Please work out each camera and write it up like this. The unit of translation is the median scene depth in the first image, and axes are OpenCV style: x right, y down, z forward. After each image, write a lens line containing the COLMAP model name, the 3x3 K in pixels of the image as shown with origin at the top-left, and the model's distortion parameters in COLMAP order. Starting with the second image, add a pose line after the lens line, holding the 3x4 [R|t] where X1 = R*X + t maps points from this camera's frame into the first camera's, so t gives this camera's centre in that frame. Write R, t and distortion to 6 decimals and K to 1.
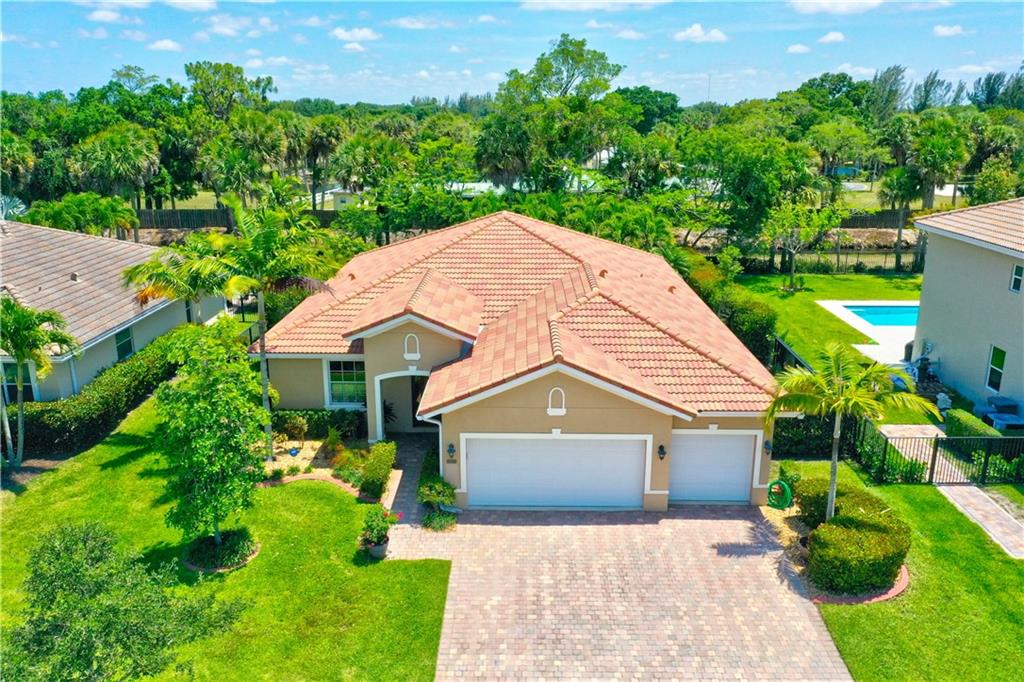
lens RADIAL K [[807.6, 0, 509.6], [0, 807.6, 342.8], [0, 0, 1]] dist [0.003930, 0.002517]
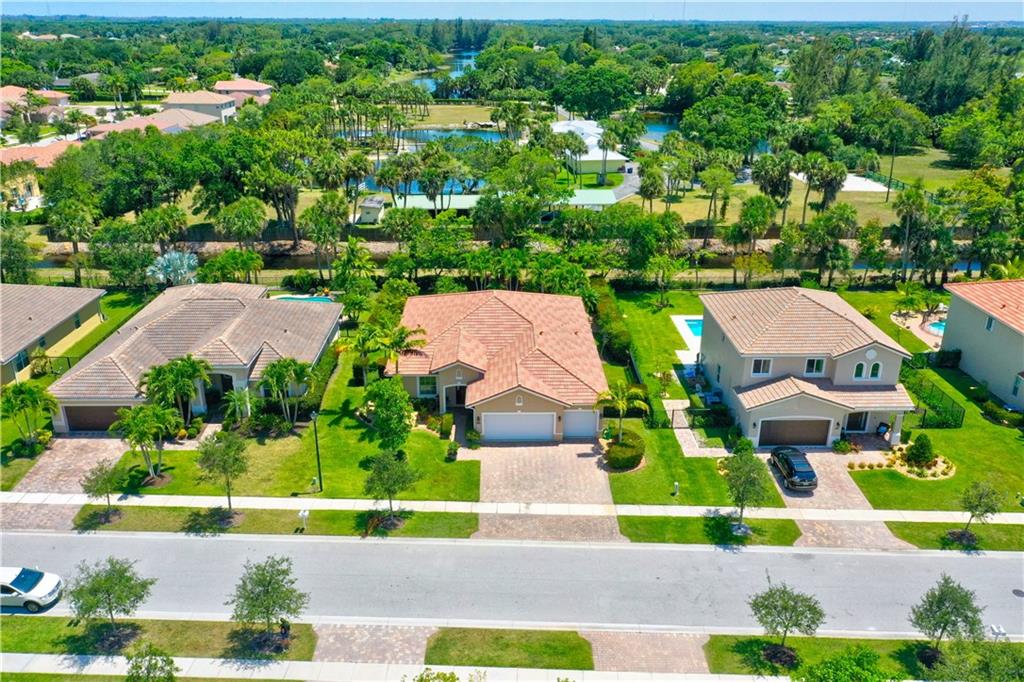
lens RADIAL K [[807.6, 0, 511.9], [0, 807.6, 341.9], [0, 0, 1]] dist [0.003930, 0.002517]
pose [[0.999315, -0.009846, 0.035660, -0.052655], [0.006225, 0.994942, 0.100258, -0.355353], [-0.036467, -0.099967, 0.994322, -1.482358]]
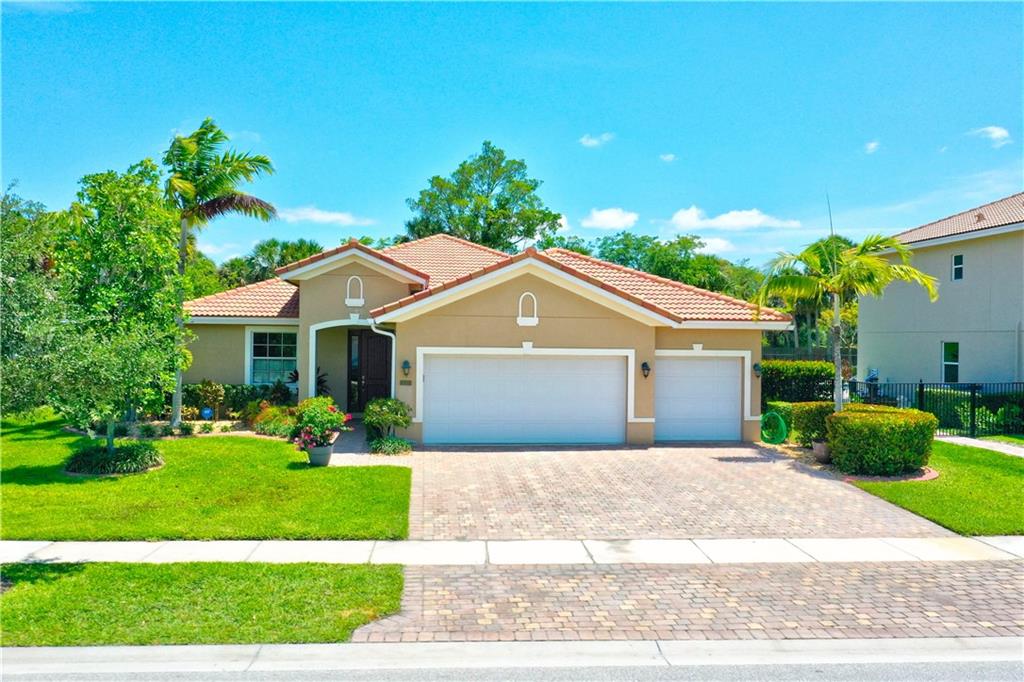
lens RADIAL K [[807.6, 0, 510.0], [0, 807.6, 341.3], [0, 0, 1]] dist [0.003930, 0.002517]
pose [[0.991896, 0.009861, 0.126670, -0.068792], [0.024282, 0.963893, -0.265182, 0.322105], [-0.124712, 0.266109, 0.955842, 0.154603]]
